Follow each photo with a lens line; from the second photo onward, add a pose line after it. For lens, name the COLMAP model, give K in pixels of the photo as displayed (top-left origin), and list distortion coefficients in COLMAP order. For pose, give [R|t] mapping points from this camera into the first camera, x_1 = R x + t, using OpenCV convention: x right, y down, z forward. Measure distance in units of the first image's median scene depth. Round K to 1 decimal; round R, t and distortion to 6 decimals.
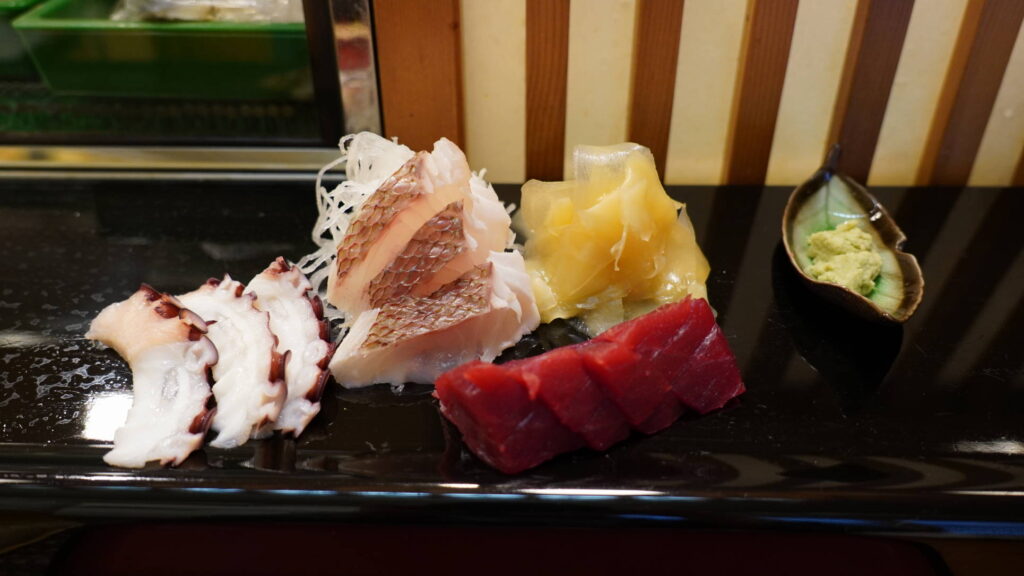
lens RADIAL K [[850.0, 0, 516.5], [0, 850.0, 288.7], [0, 0, 1]] dist [0.012567, -0.005240]
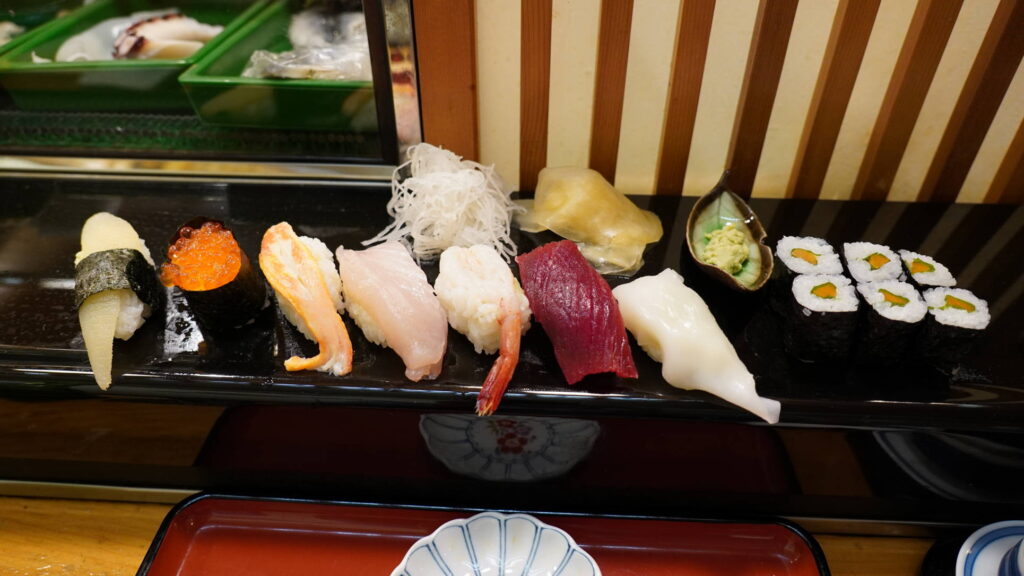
lens RADIAL K [[695.2, 0, 509.5], [0, 695.2, 288.8], [0, 0, 1]] dist [-0.001766, 0.000666]
pose [[0.999462, 0.018485, -0.027081, 0.030609], [-0.016775, 0.997932, 0.062046, -0.030755], [0.028172, -0.061558, 0.997706, -0.232246]]
